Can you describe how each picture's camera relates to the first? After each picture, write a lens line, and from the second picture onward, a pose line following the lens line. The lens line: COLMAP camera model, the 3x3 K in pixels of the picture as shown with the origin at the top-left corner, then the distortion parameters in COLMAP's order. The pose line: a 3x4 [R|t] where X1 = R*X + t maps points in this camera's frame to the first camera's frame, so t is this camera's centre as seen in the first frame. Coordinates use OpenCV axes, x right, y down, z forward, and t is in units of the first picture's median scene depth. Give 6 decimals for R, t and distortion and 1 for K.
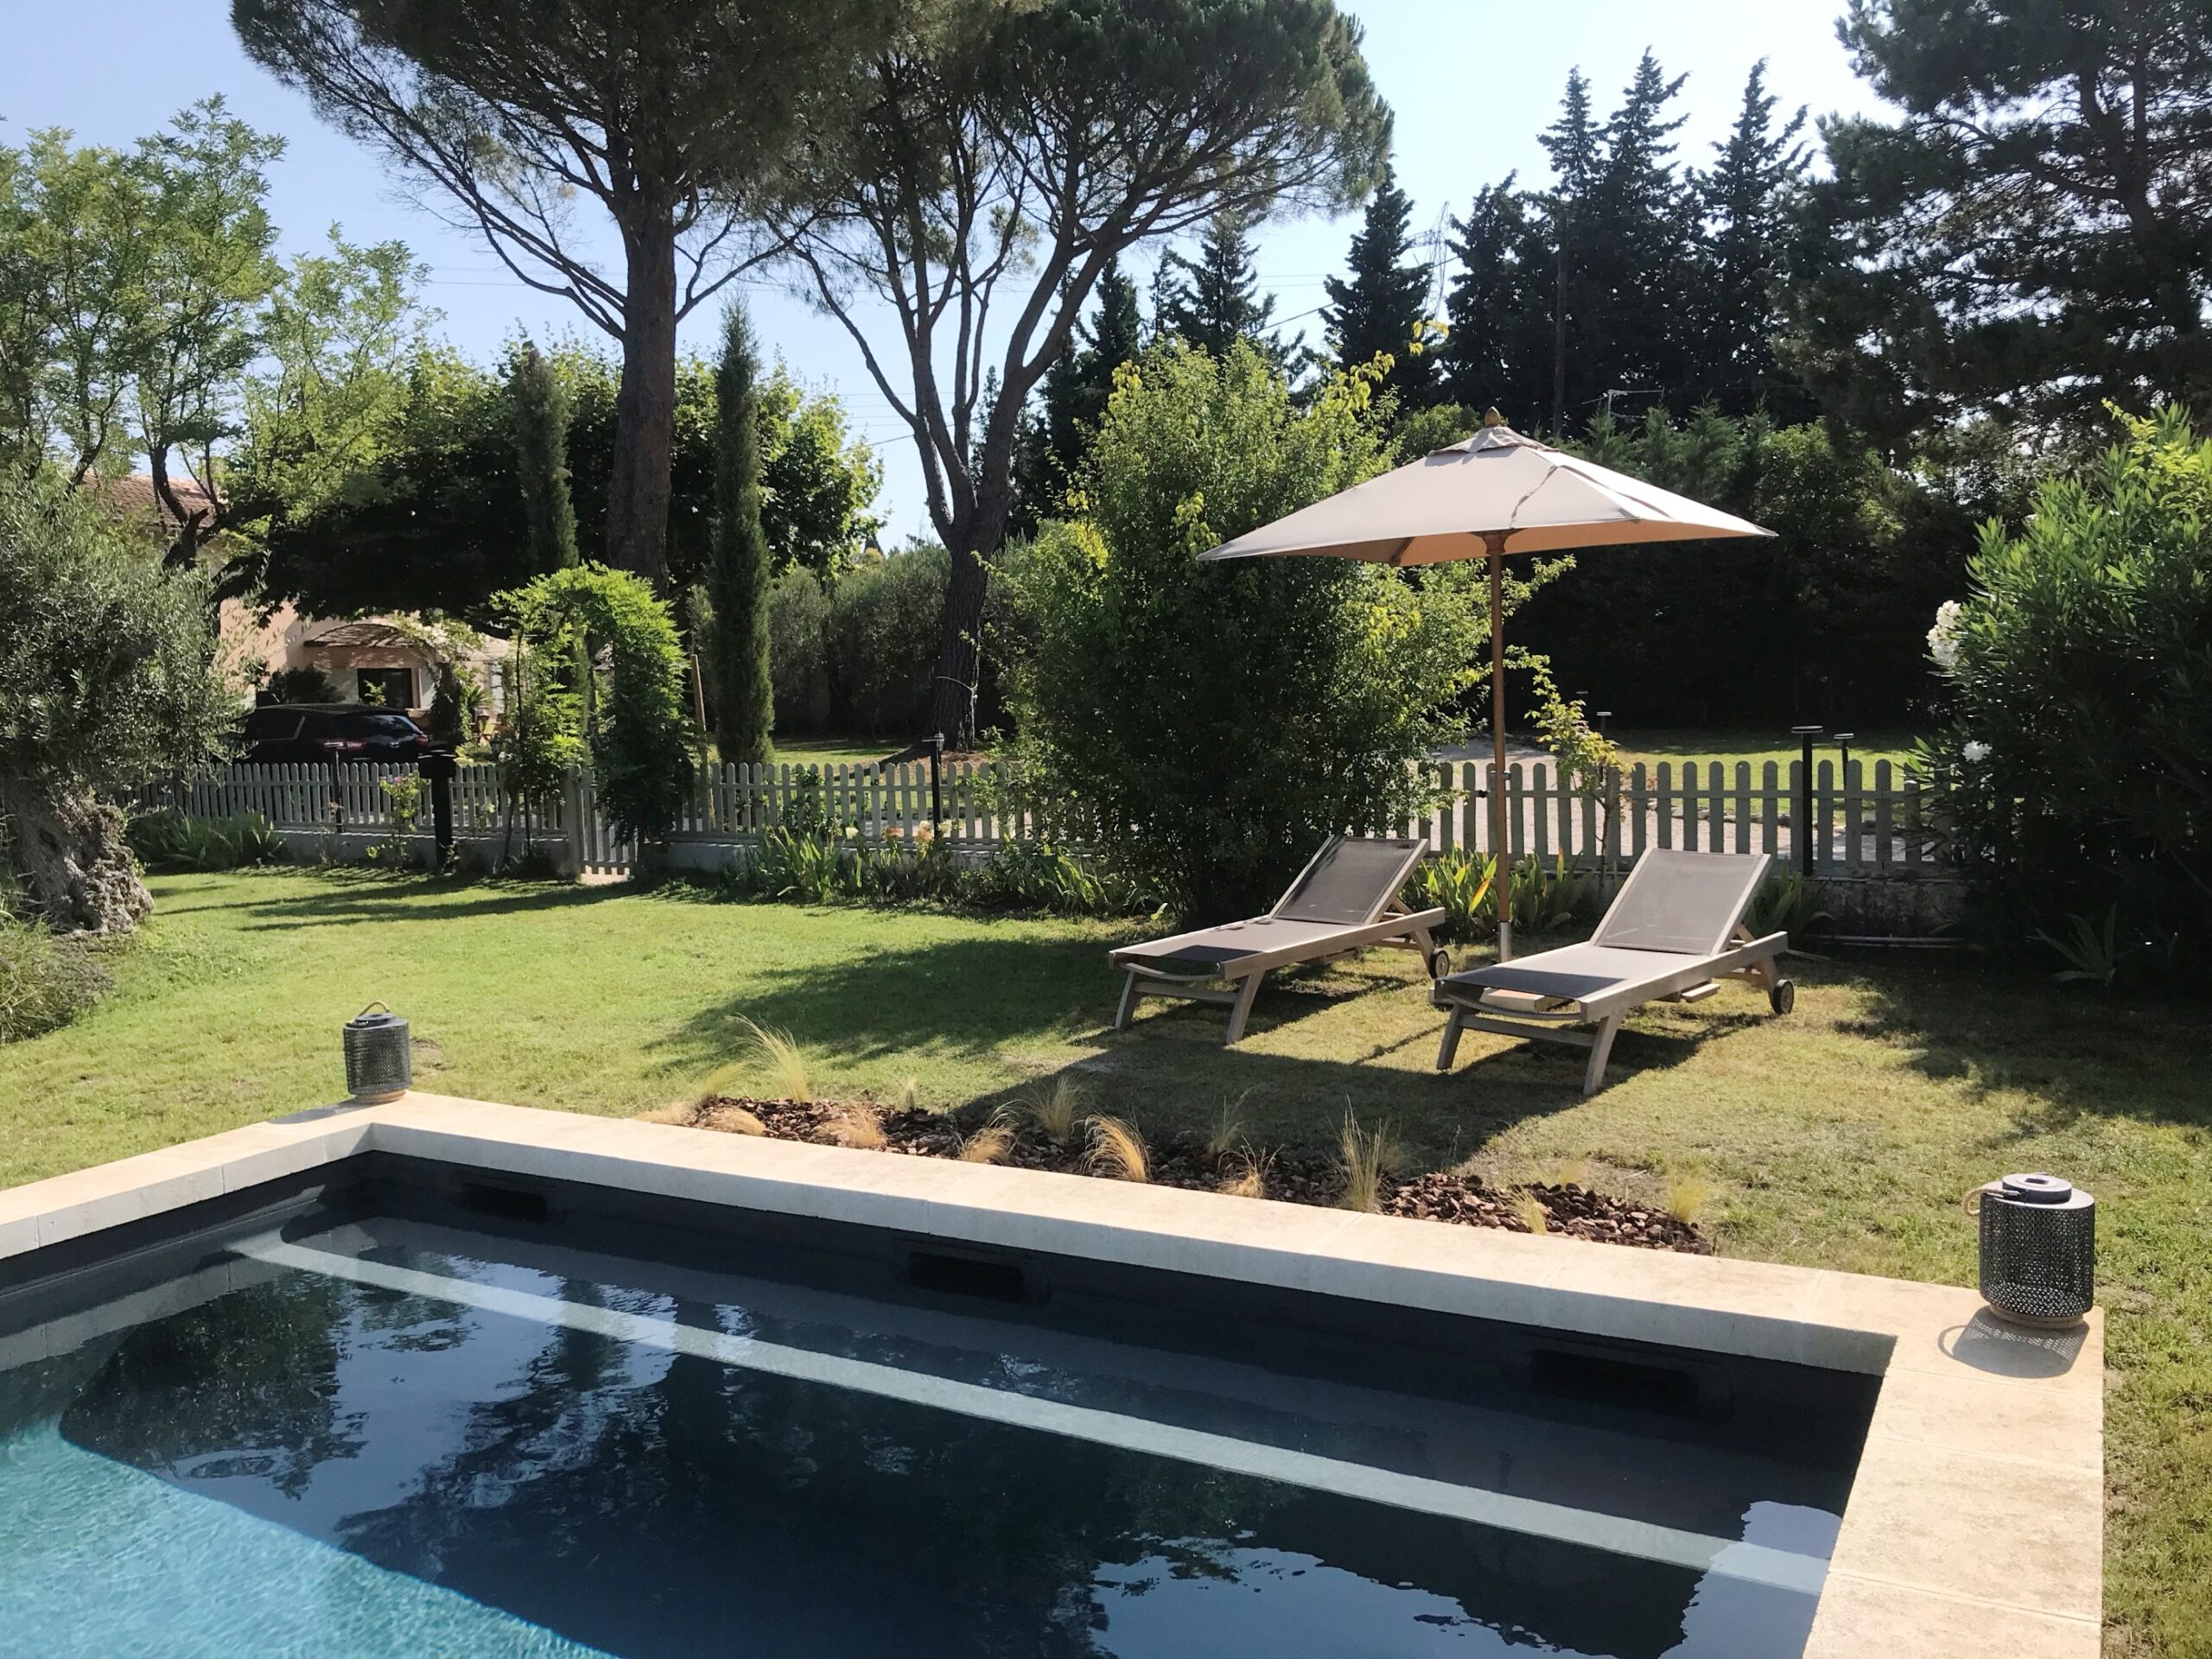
lens RADIAL K [[1799.5, 0, 1106.0], [0, 1799.5, 829.5], [0, 0, 1]] dist [0.051354, -0.035760]
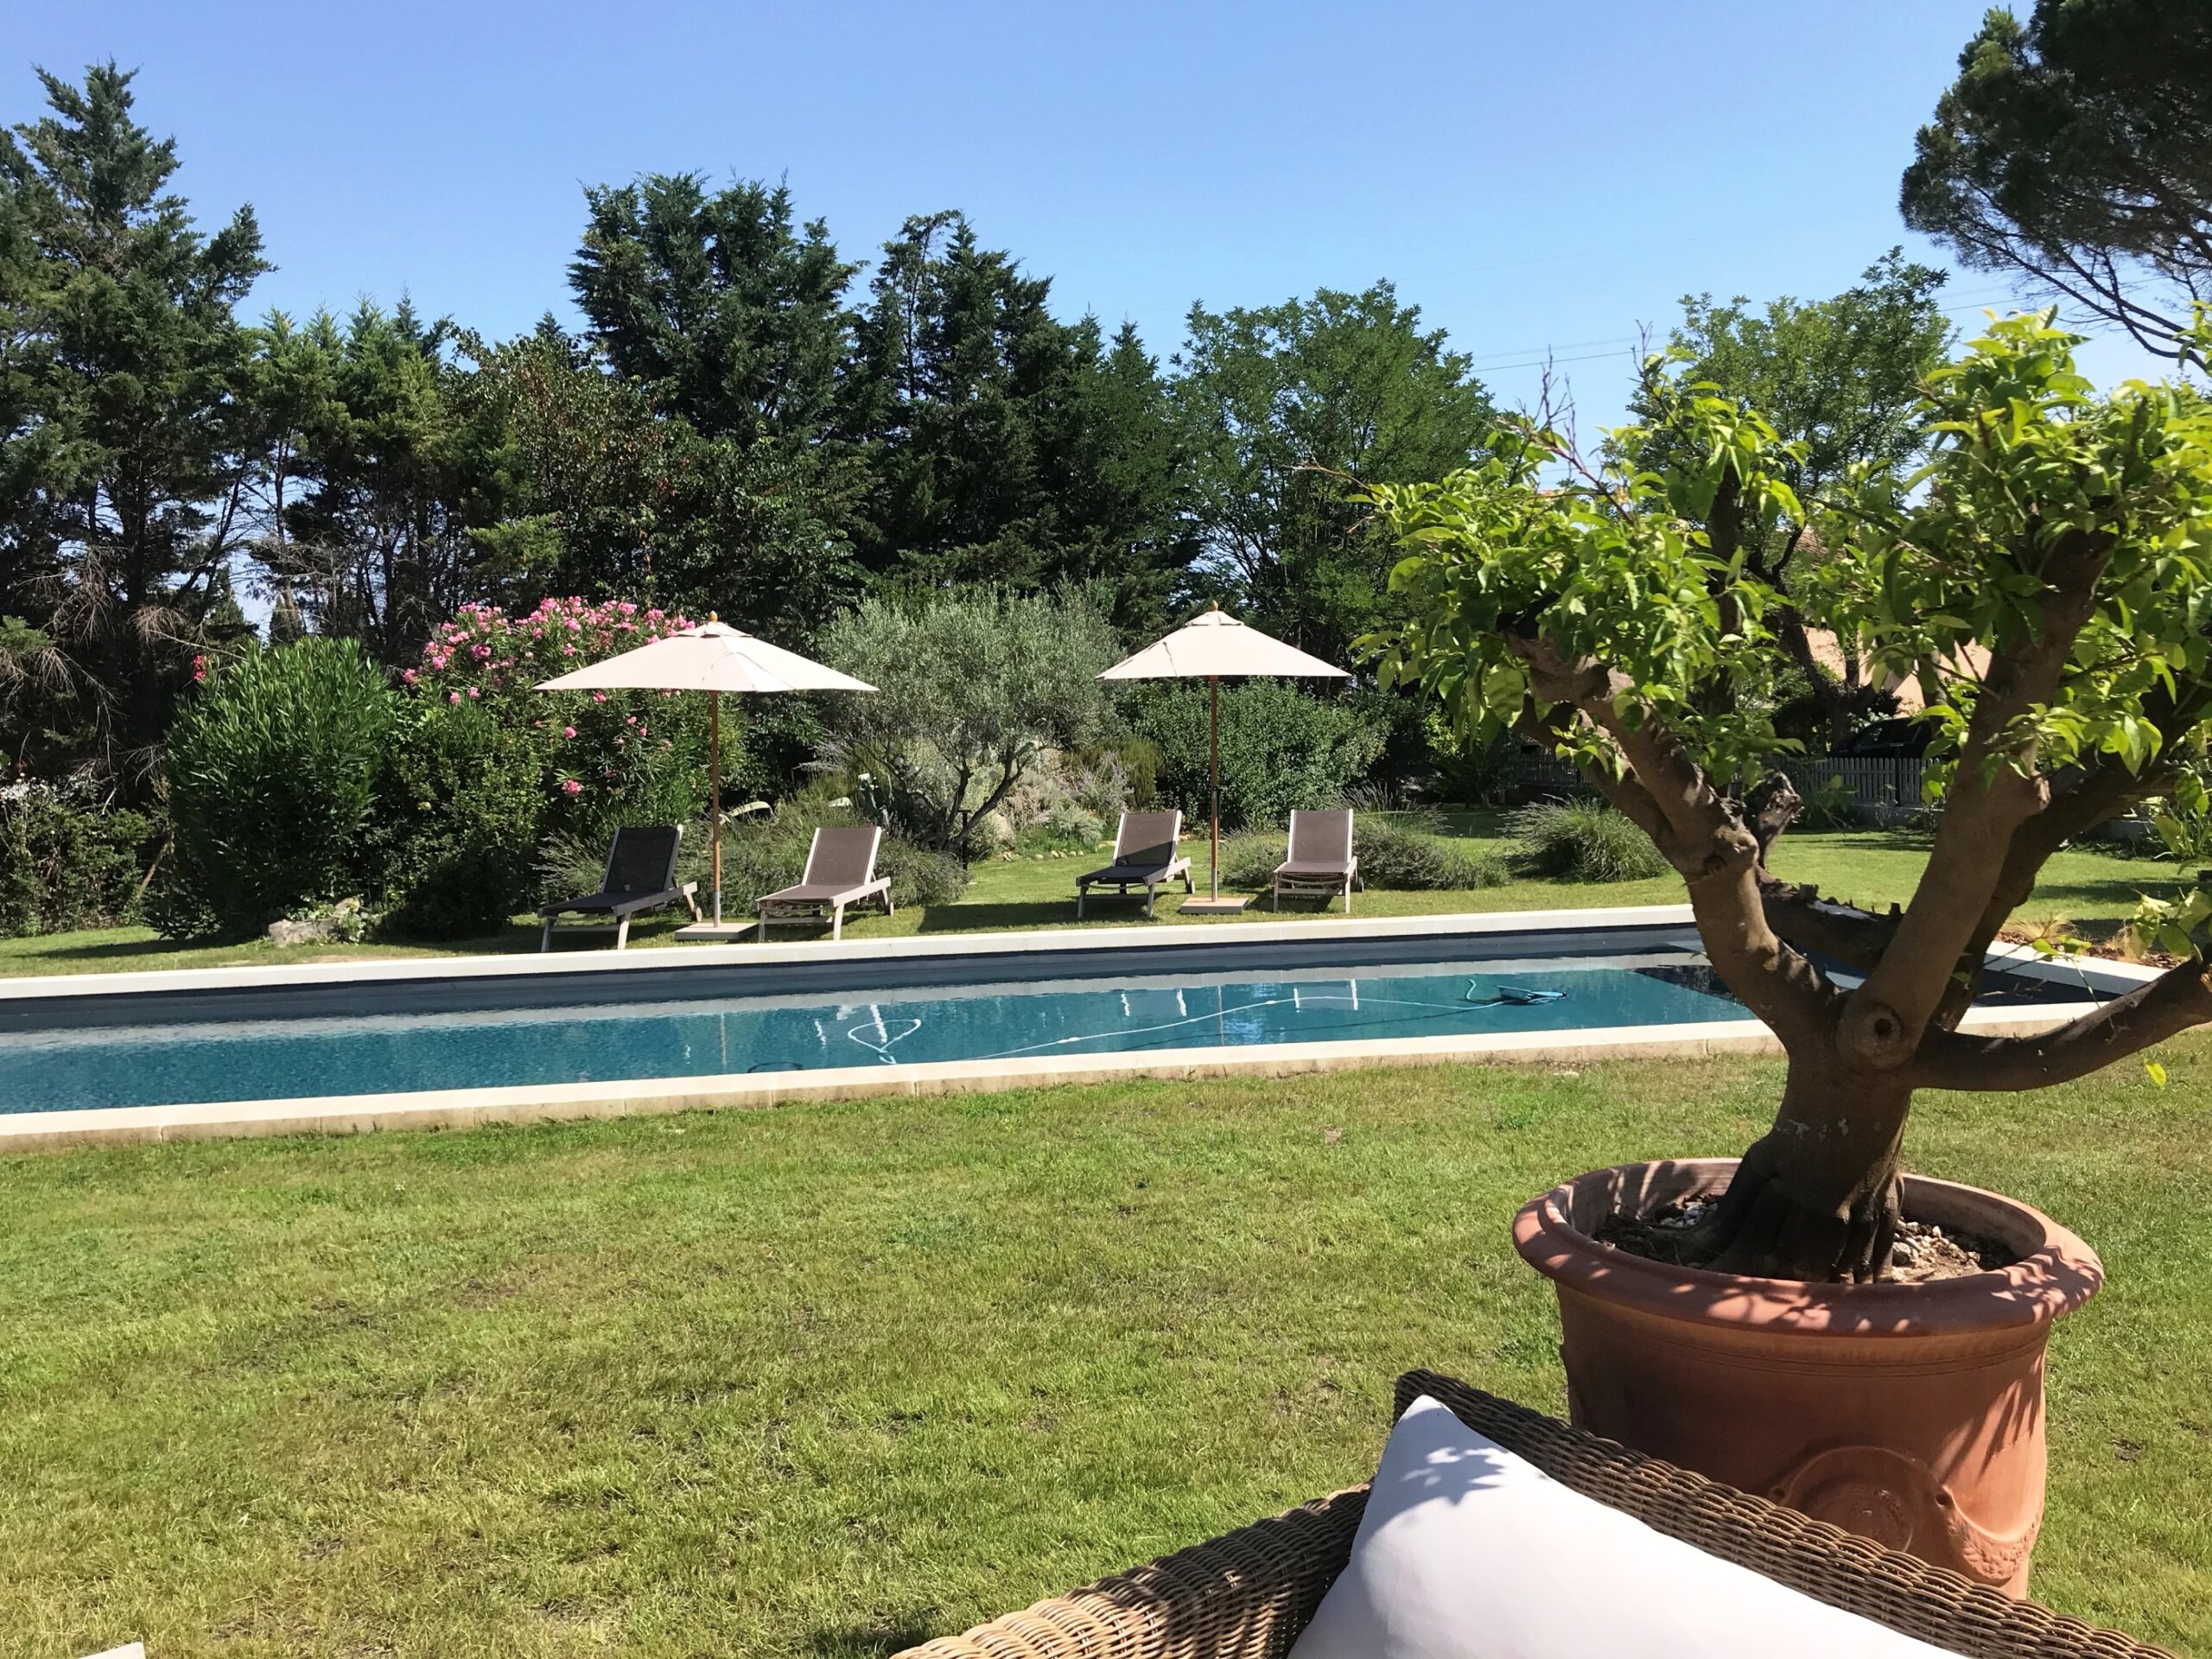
lens RADIAL K [[1799.5, 0, 1106.0], [0, 1799.5, 829.5], [0, 0, 1]] dist [0.051354, -0.035760]
pose [[0.613598, 0.048088, -0.788153, 0.167578], [-0.053694, 0.998375, 0.019112, 0.011844], [0.787791, 0.030592, 0.615183, -0.180657]]
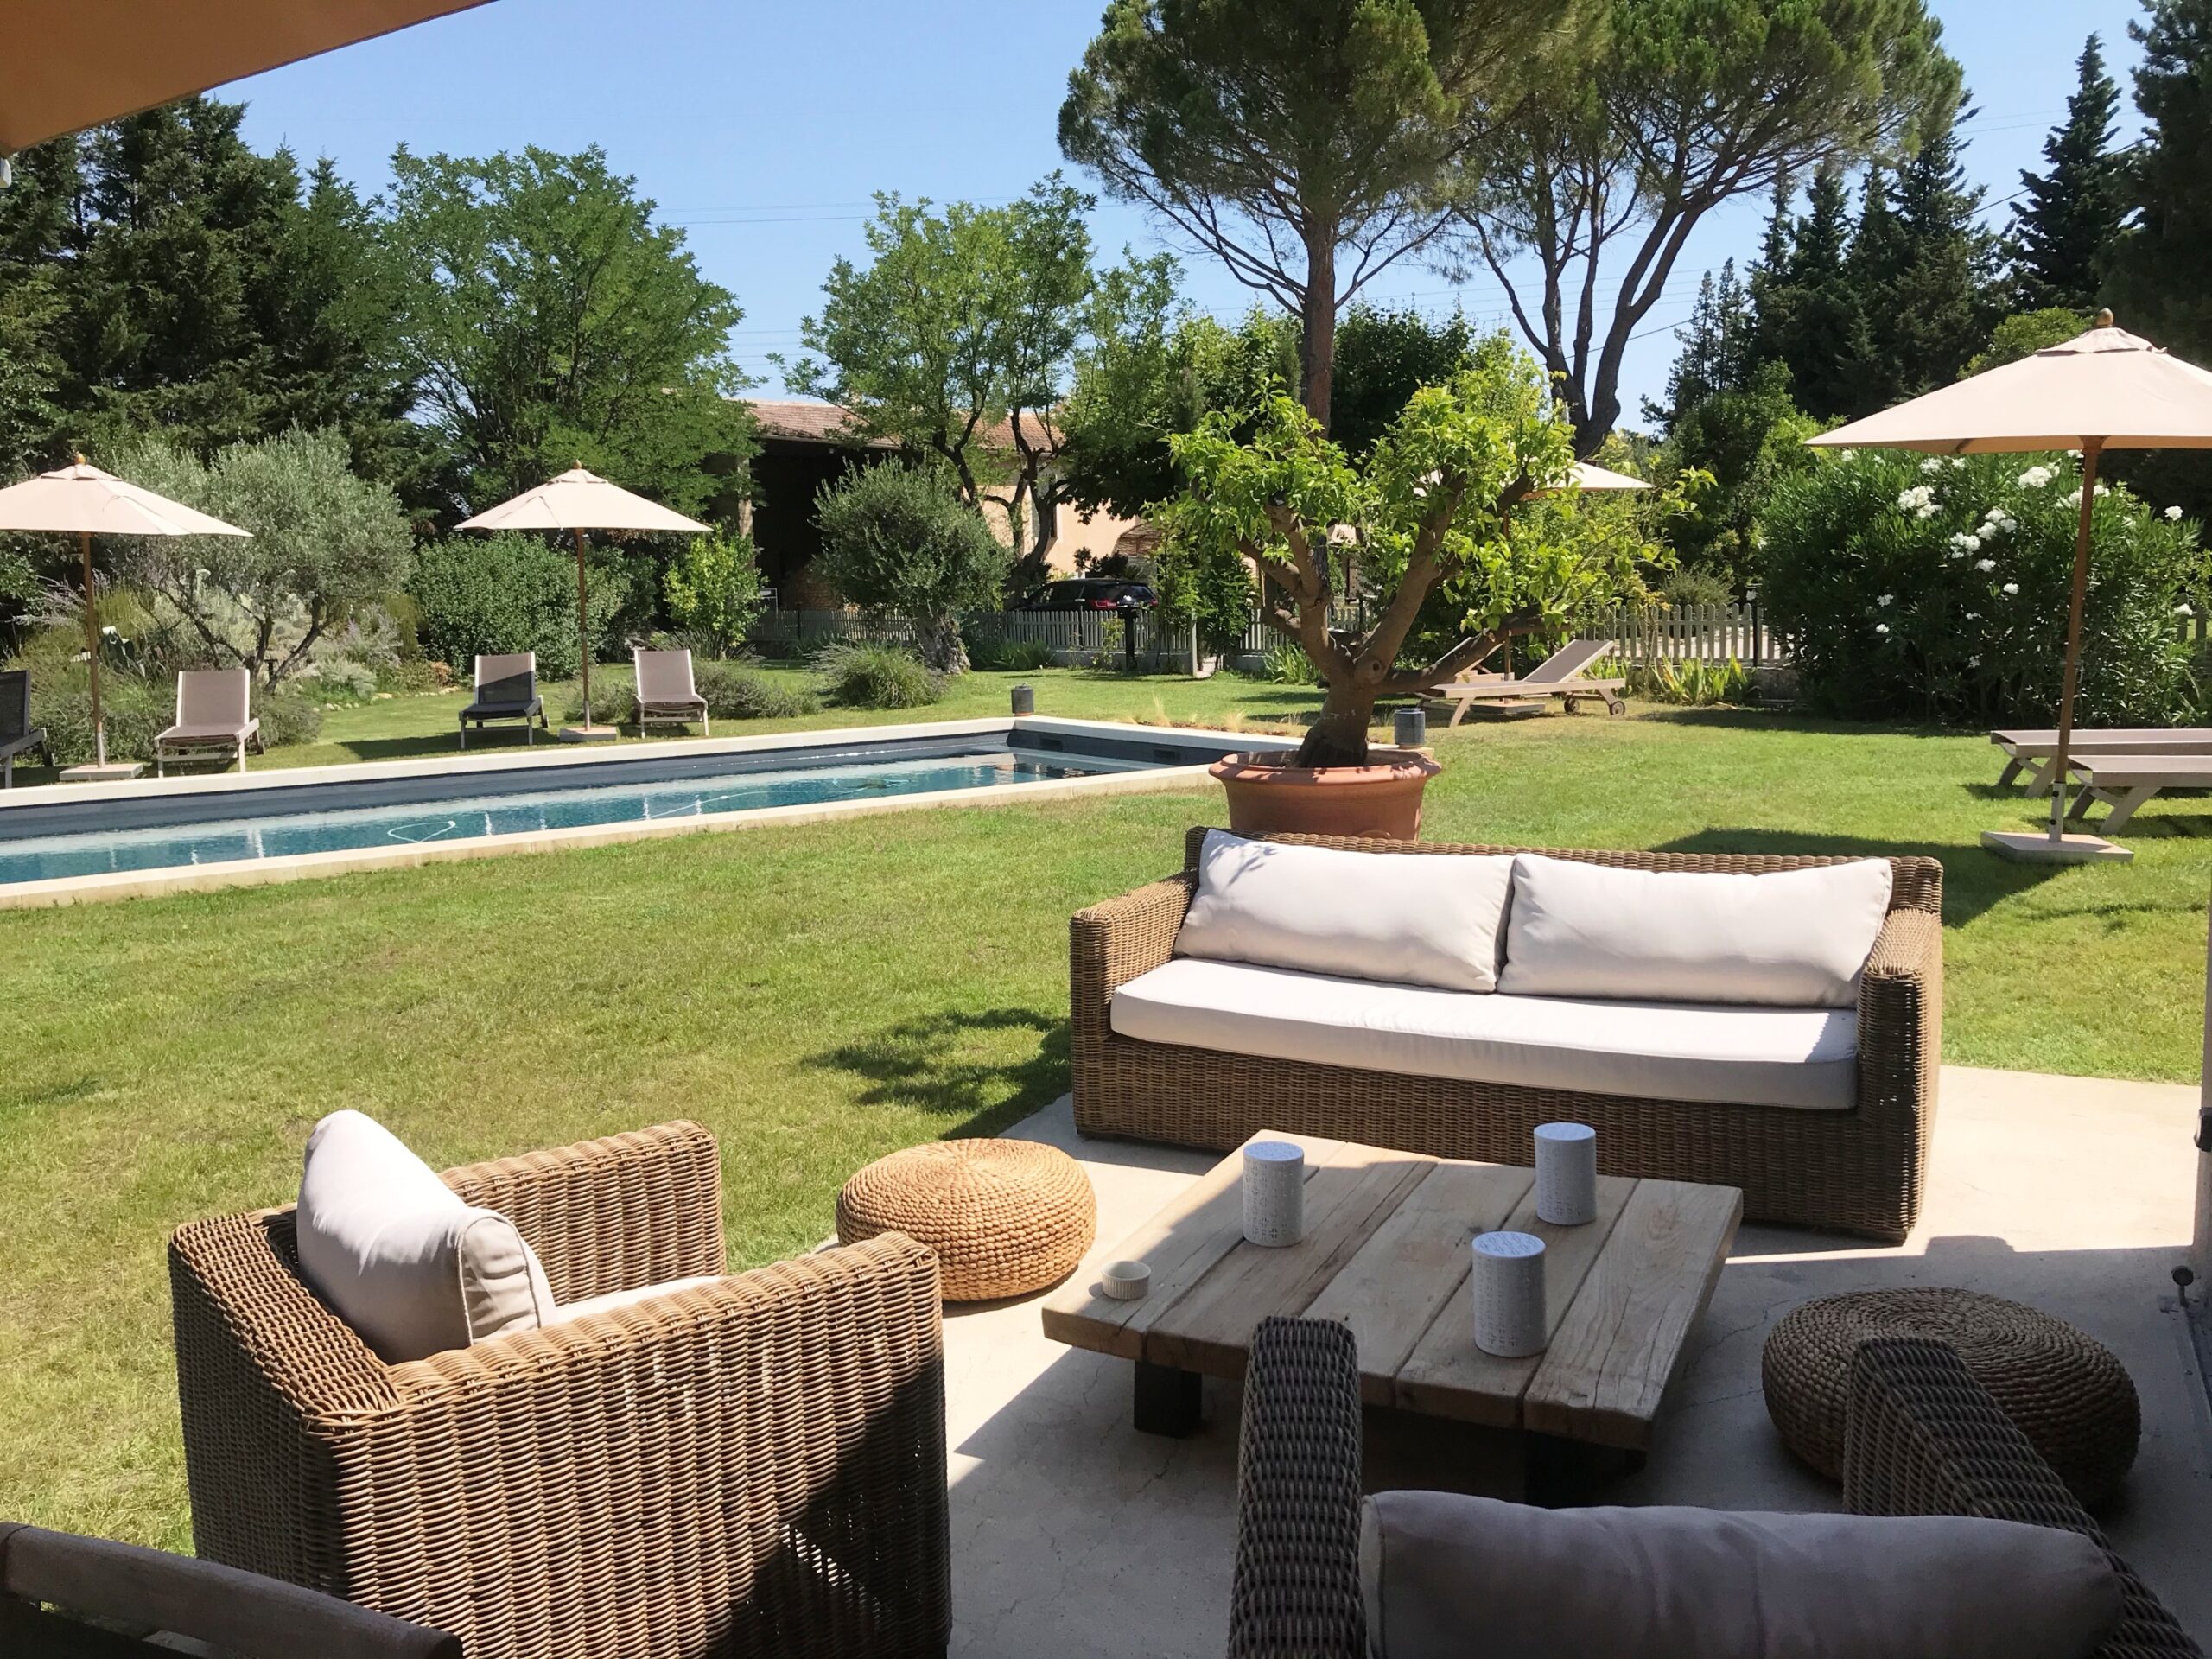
lens RADIAL K [[1814.4, 0, 1106.0], [0, 1814.4, 829.5], [0, 0, 1]] dist [0.005385, -0.009235]
pose [[0.901812, 0.061804, -0.427686, 0.183822], [-0.034554, 0.996864, 0.071195, 0.024968], [0.430744, -0.049426, 0.901119, -0.293618]]
